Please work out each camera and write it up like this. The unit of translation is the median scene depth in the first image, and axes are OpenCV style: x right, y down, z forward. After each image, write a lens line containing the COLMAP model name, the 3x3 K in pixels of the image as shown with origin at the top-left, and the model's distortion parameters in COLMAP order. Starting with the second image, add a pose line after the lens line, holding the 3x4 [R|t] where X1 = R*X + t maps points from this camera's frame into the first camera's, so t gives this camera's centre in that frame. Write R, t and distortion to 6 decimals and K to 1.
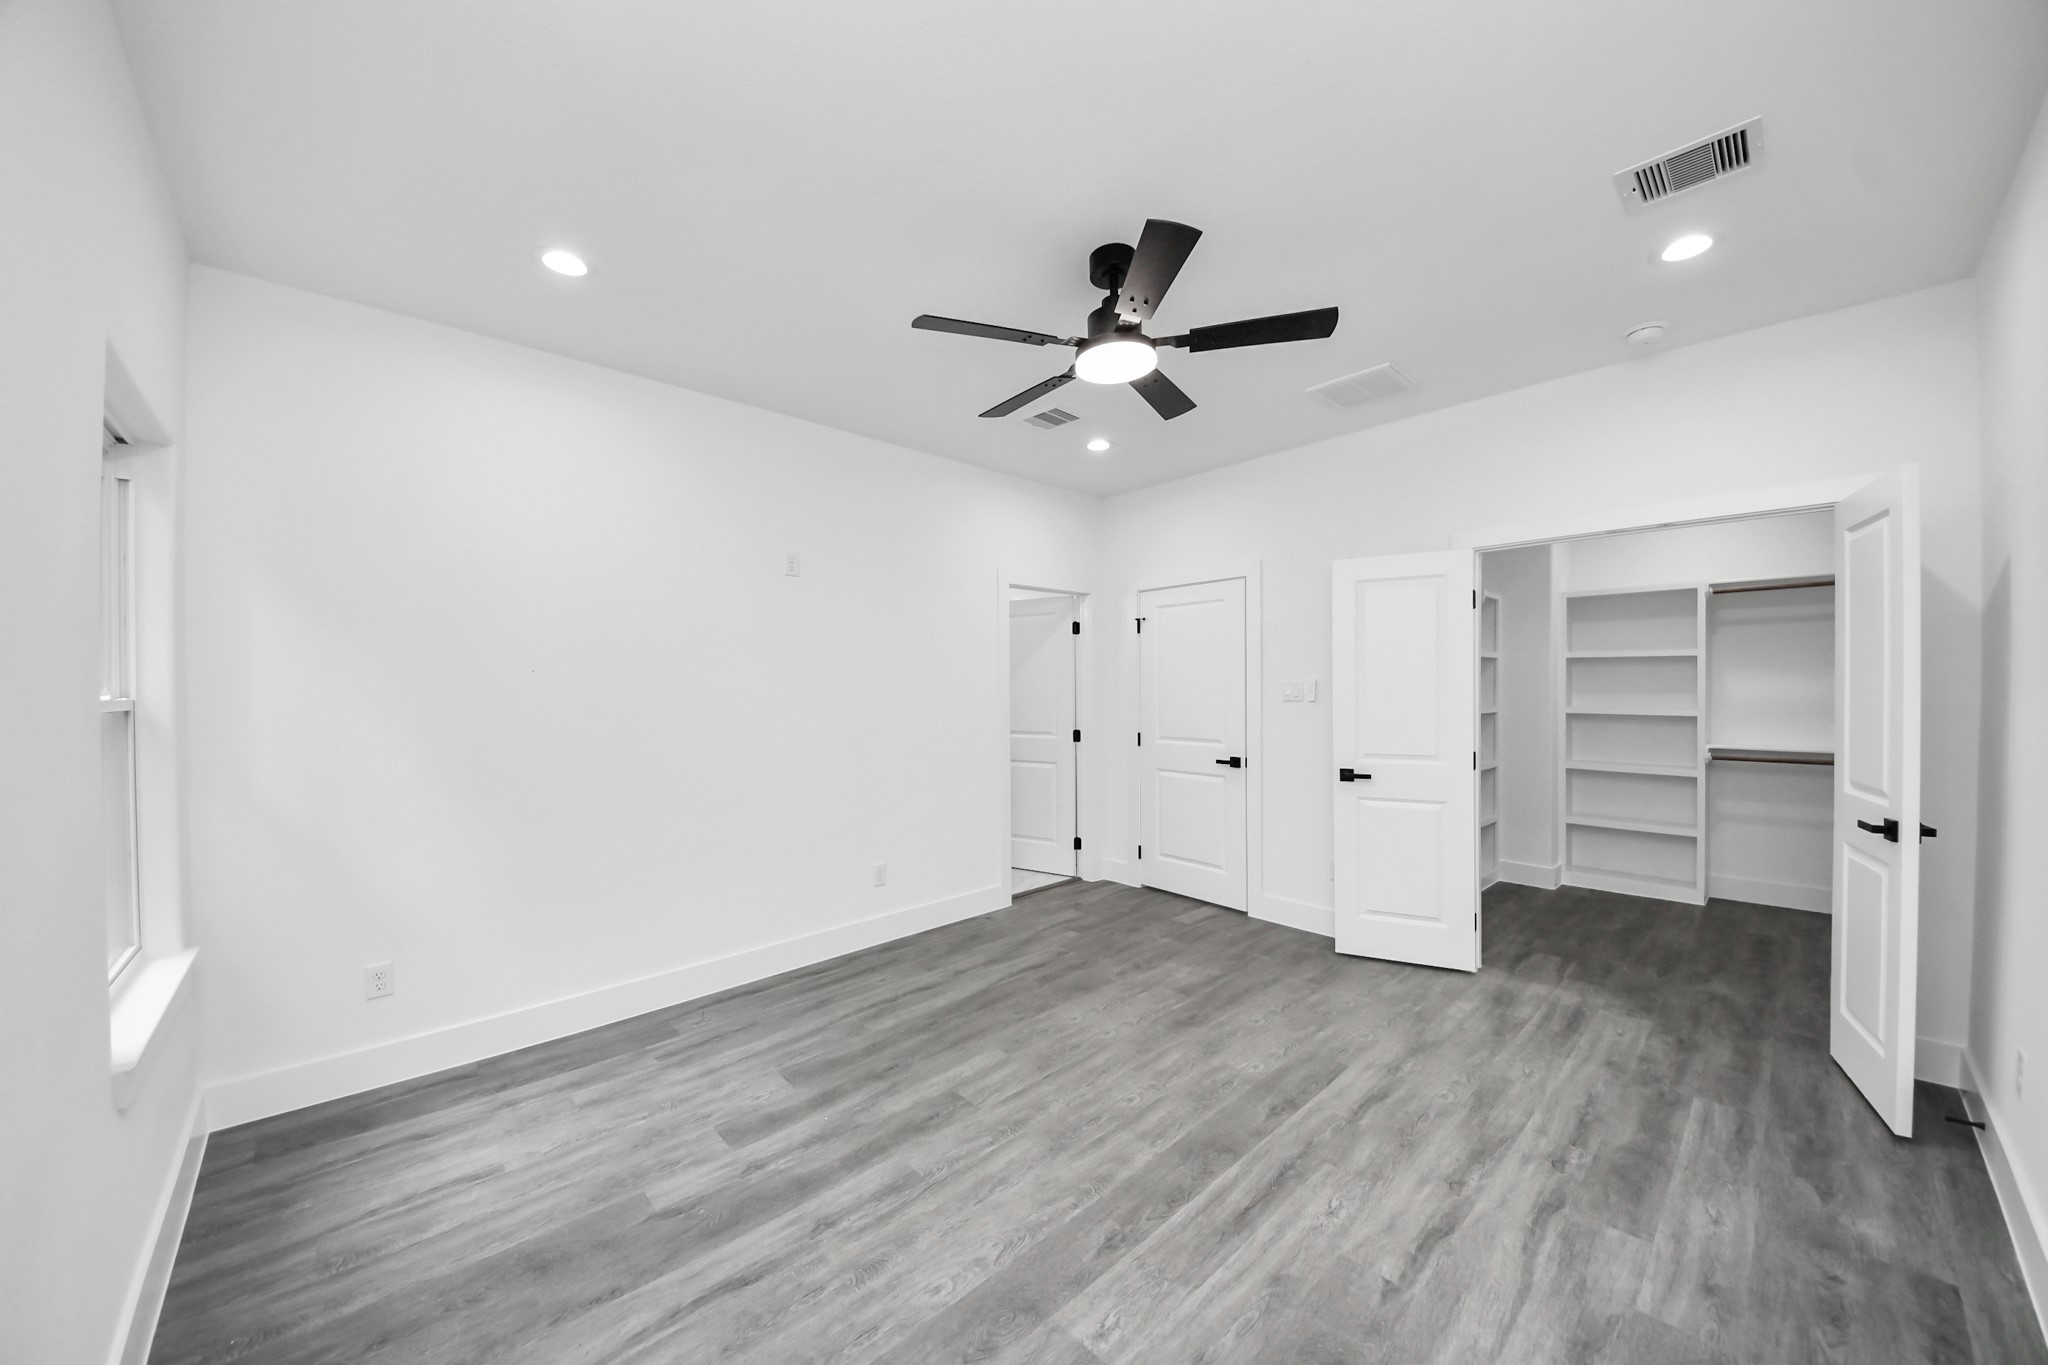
lens RADIAL K [[739.7, 0, 1022.4], [0, 739.7, 675.3], [0, 0, 1]] dist [0.004246, -0.009016]
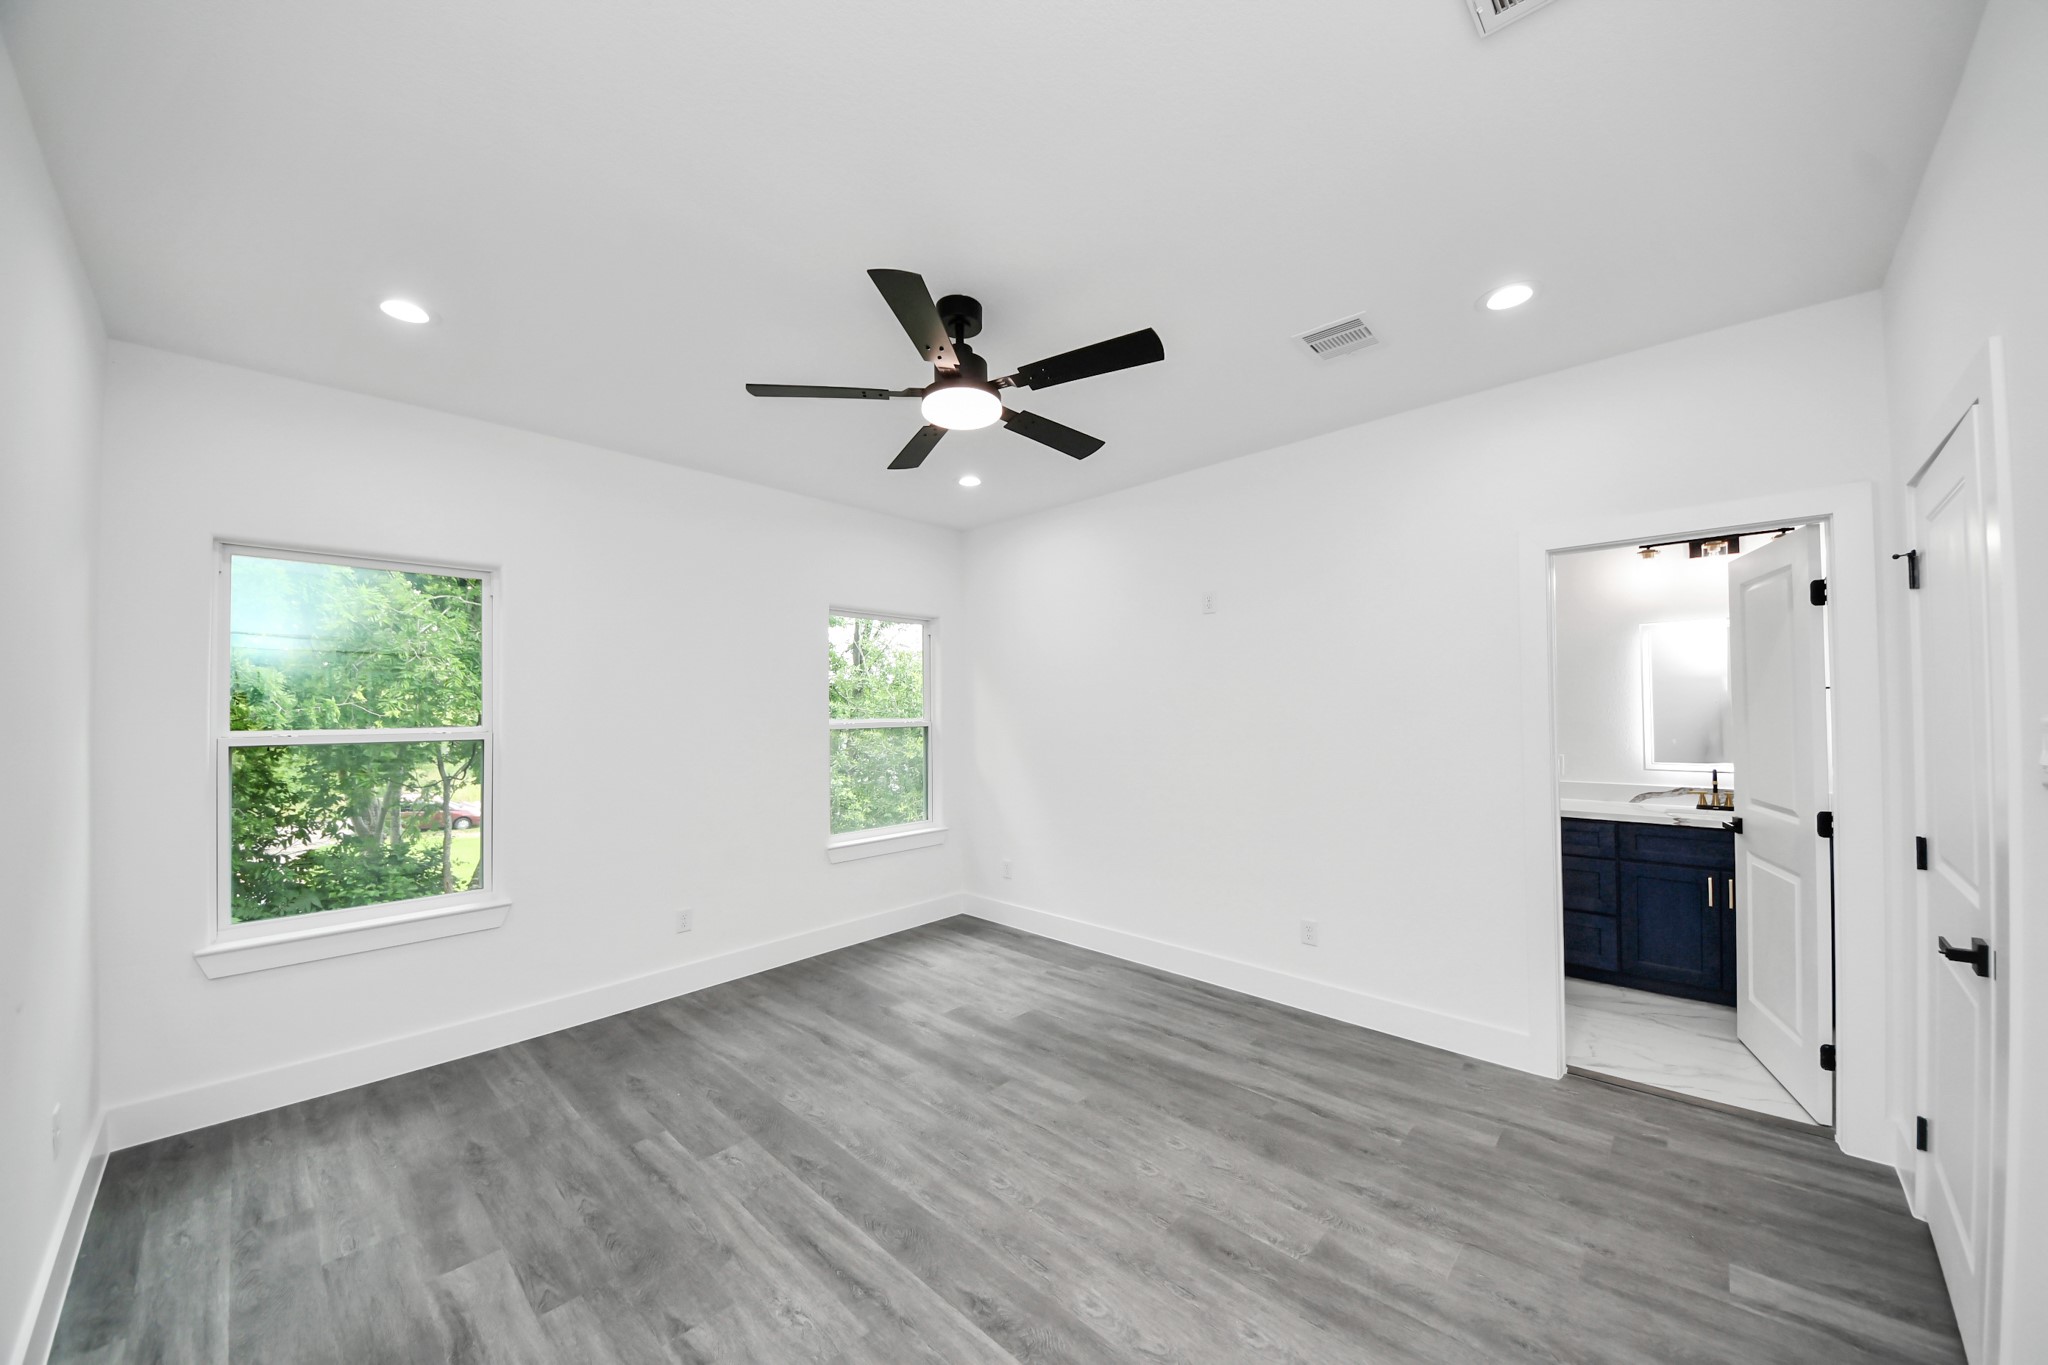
lens RADIAL K [[739.7, 0, 1004.7], [0, 739.7, 678.0], [0, 0, 1]] dist [0.004246, -0.009016]
pose [[0.055820, -0.018740, -0.998265, 1.005111], [0.013062, 0.999752, -0.018038, -0.027173], [0.998355, -0.012032, 0.056051, 0.905308]]
